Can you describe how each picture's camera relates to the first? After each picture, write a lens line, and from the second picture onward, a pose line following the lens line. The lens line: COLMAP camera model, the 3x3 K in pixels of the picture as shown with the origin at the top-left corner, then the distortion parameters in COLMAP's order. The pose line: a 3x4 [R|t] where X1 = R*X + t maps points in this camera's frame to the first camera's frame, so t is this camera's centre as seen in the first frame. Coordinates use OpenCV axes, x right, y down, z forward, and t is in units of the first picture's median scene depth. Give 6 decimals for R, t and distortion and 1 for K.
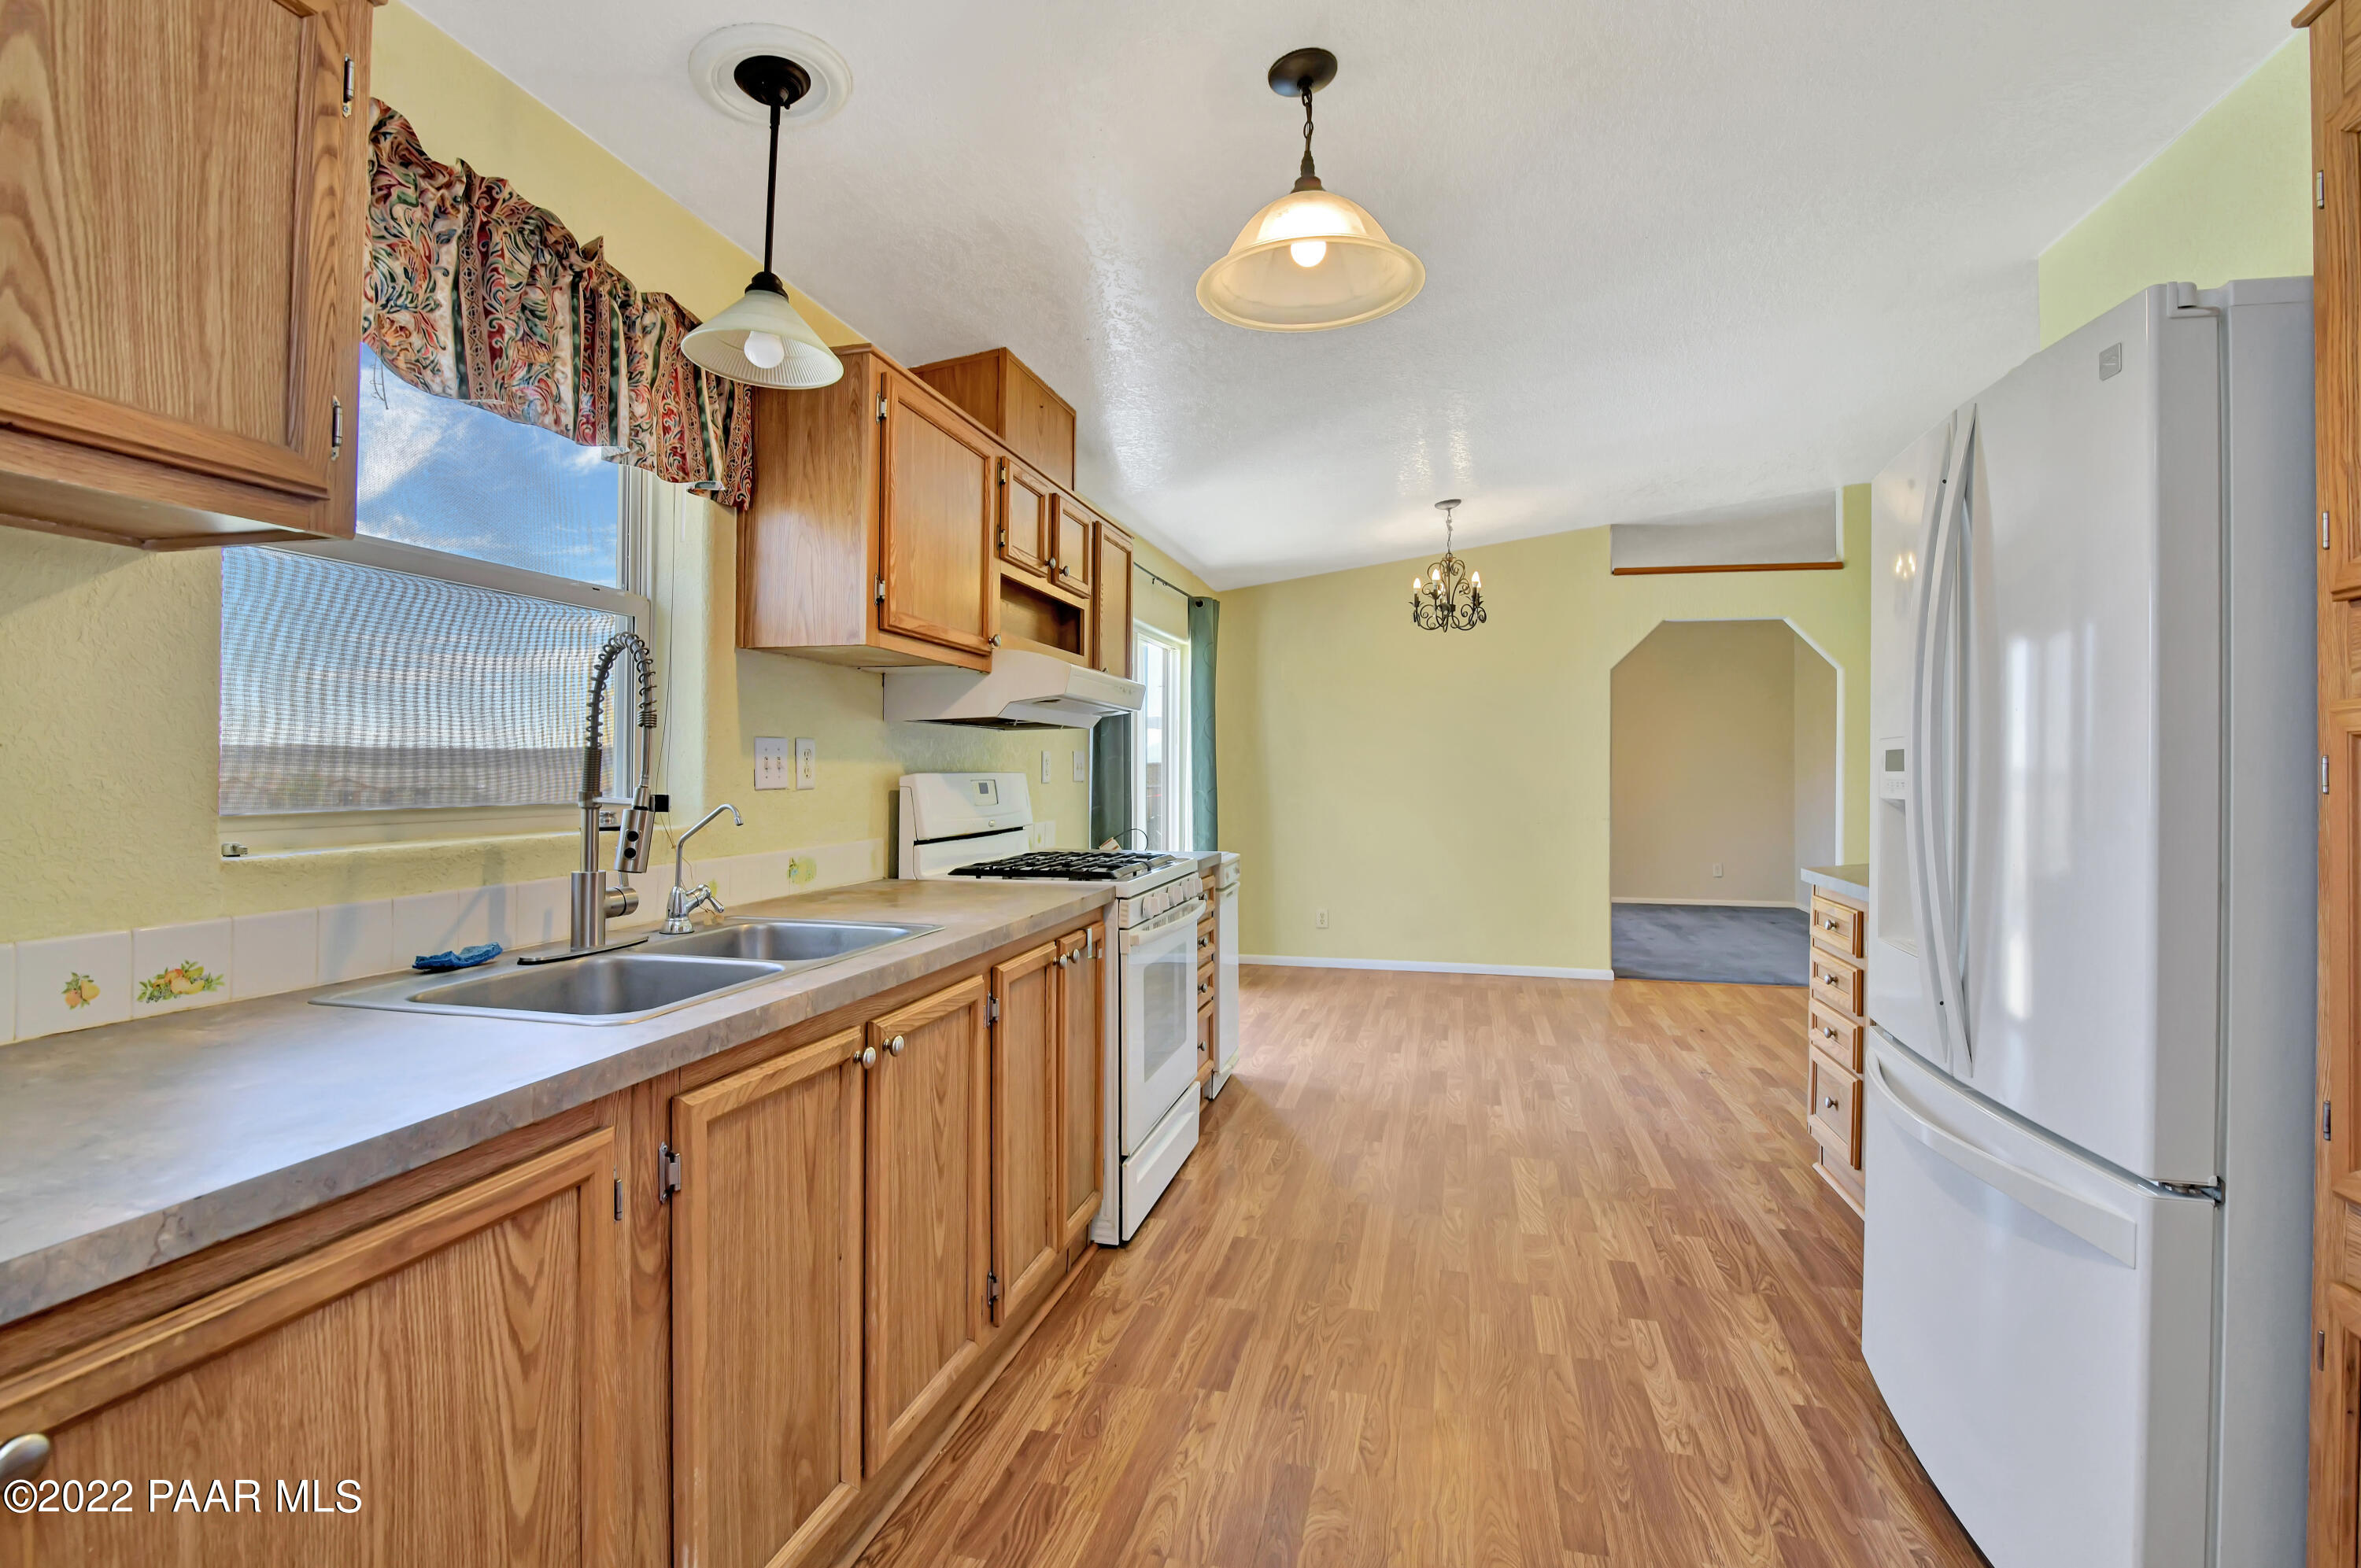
lens RADIAL K [[1067.5, 0, 1213.1], [0, 1067.5, 774.3], [0, 0, 1]] dist [-0.002140, -0.000177]
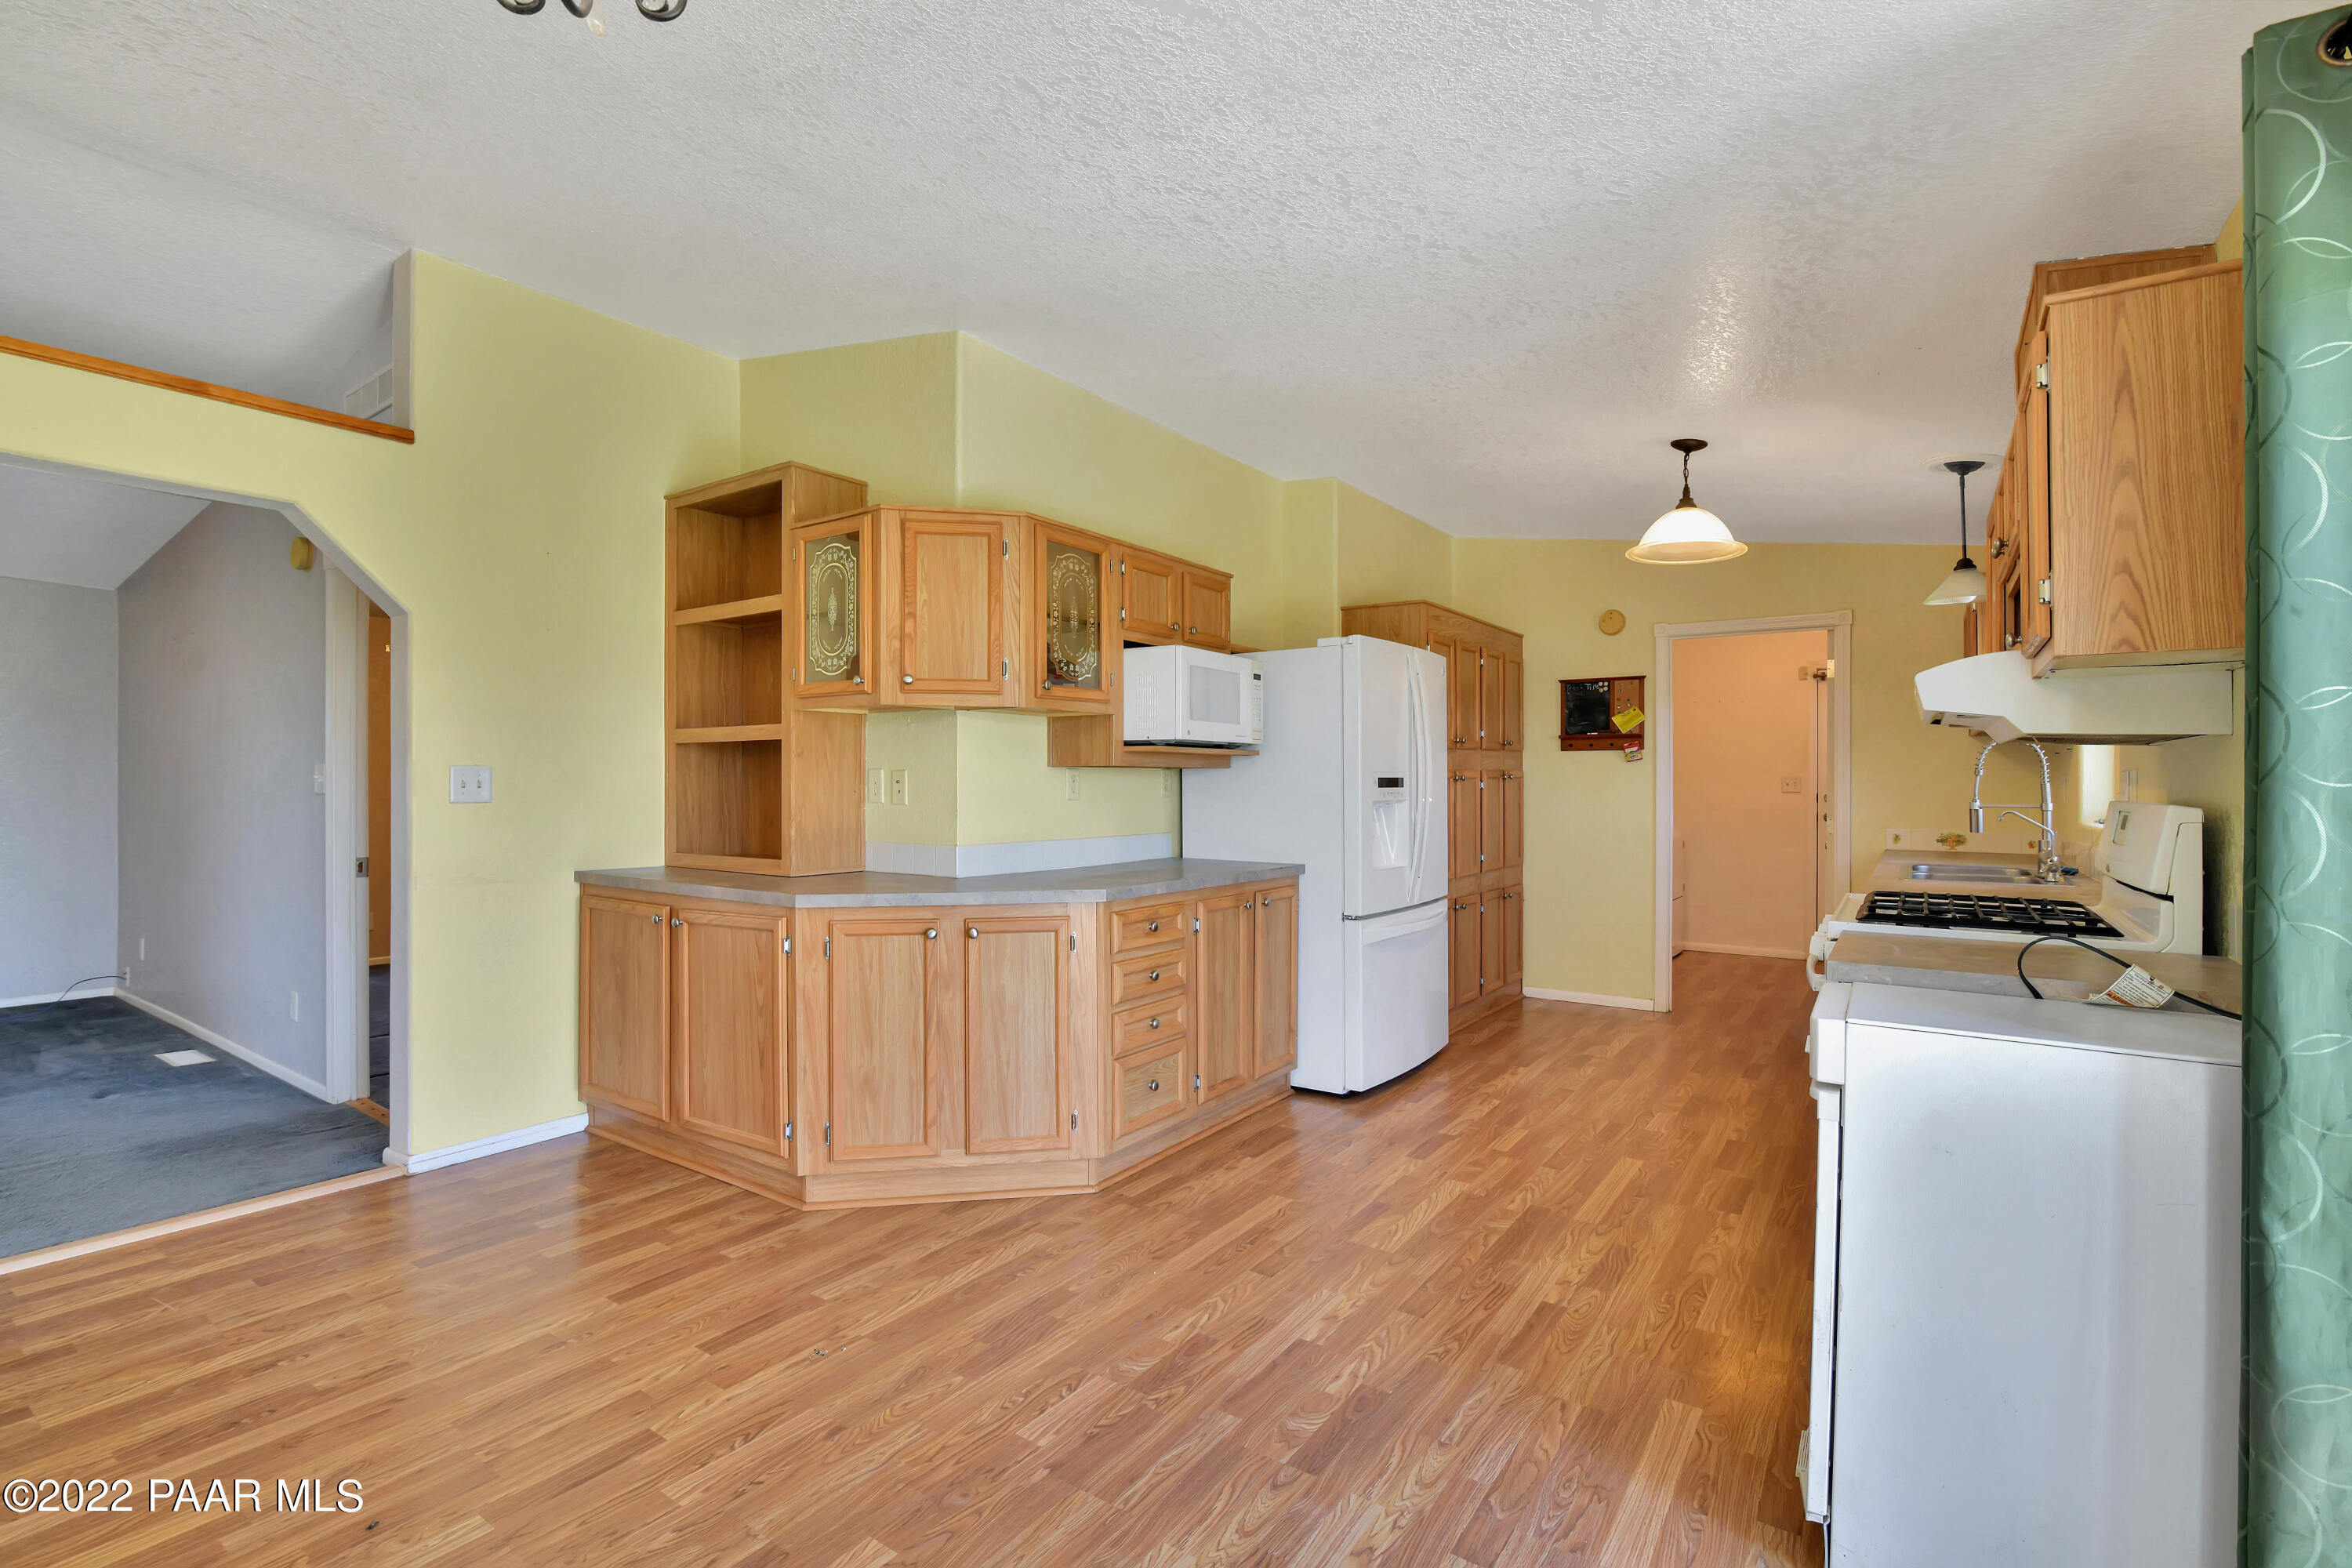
lens RADIAL K [[1063.6, 0, 1208.5], [0, 1063.6, 774.3], [0, 0, 1]] dist [-0.002140, -0.000177]
pose [[-0.931762, -0.006217, 0.363017, 0.160483], [-0.005957, 0.999981, 0.001834, -0.025592], [-0.363022, -0.000454, -0.931781, 2.609862]]
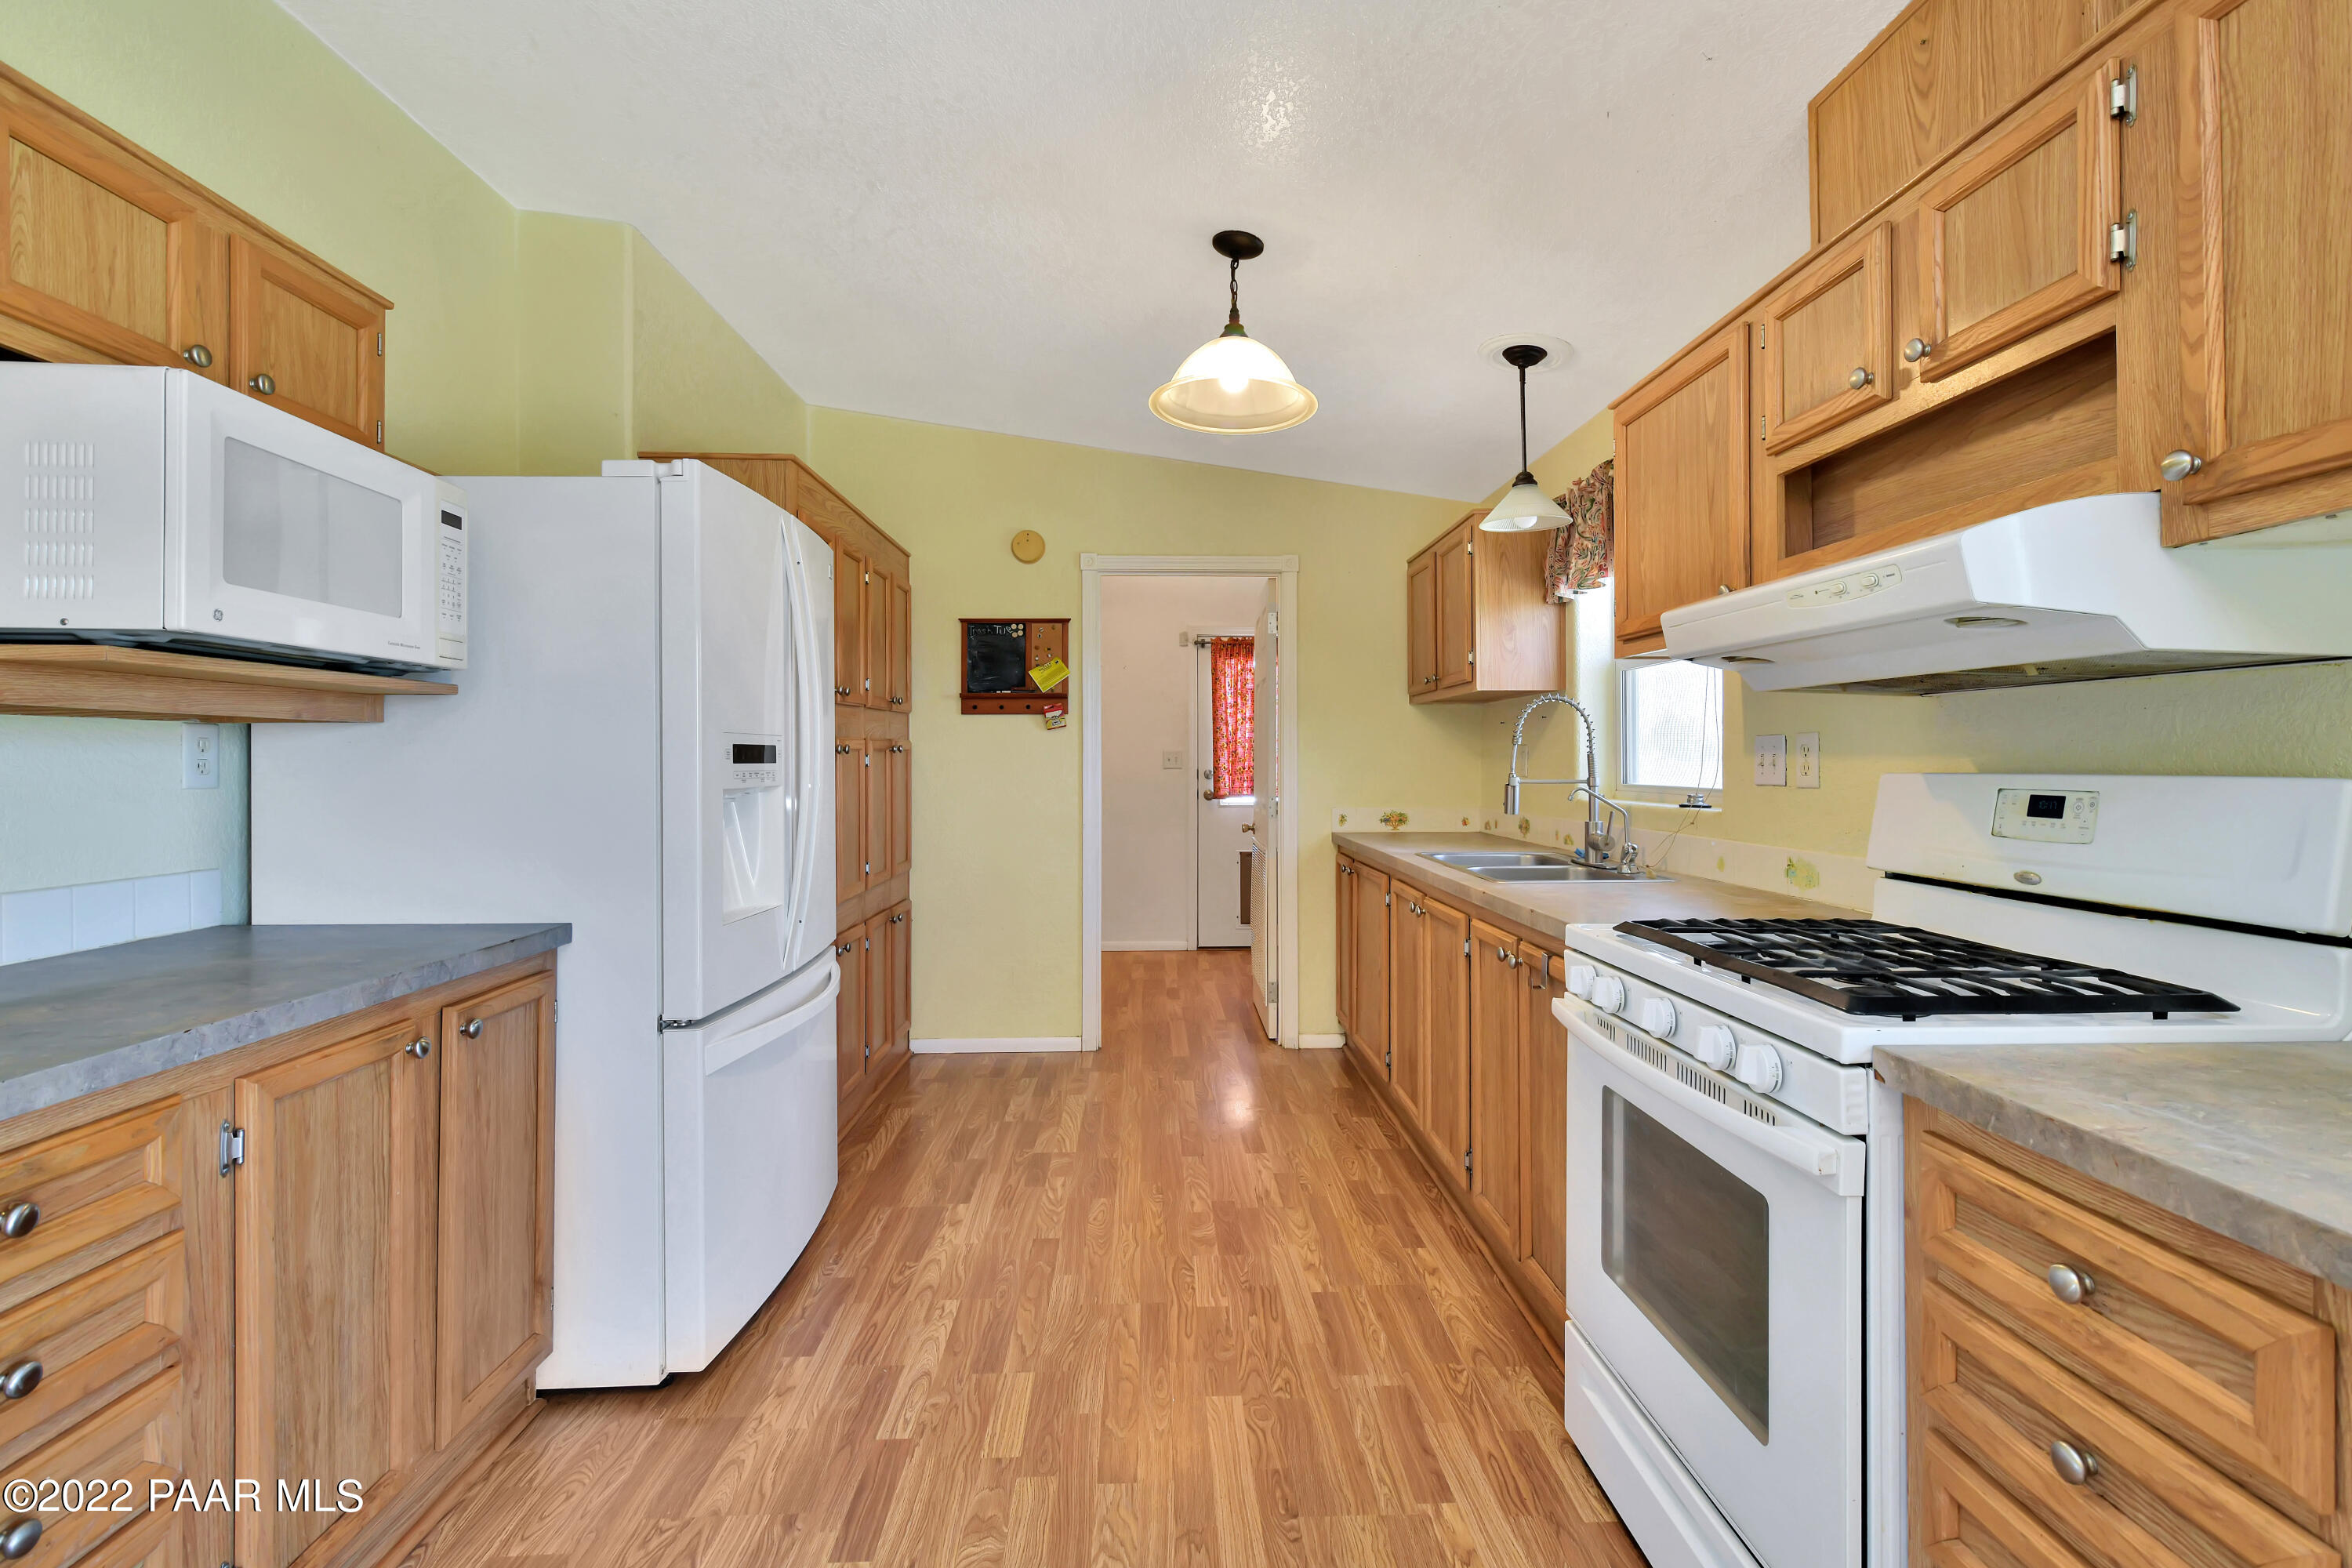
lens RADIAL K [[1050.7, 0, 1174.8], [0, 1050.7, 753.3], [0, 0, 1]] dist [-0.002053, -0.000139]
pose [[-0.967755, -0.007087, -0.251792, 0.400039], [-0.006604, 0.999974, -0.002761, -0.010415], [0.251805, -0.001009, -0.967777, 1.830446]]
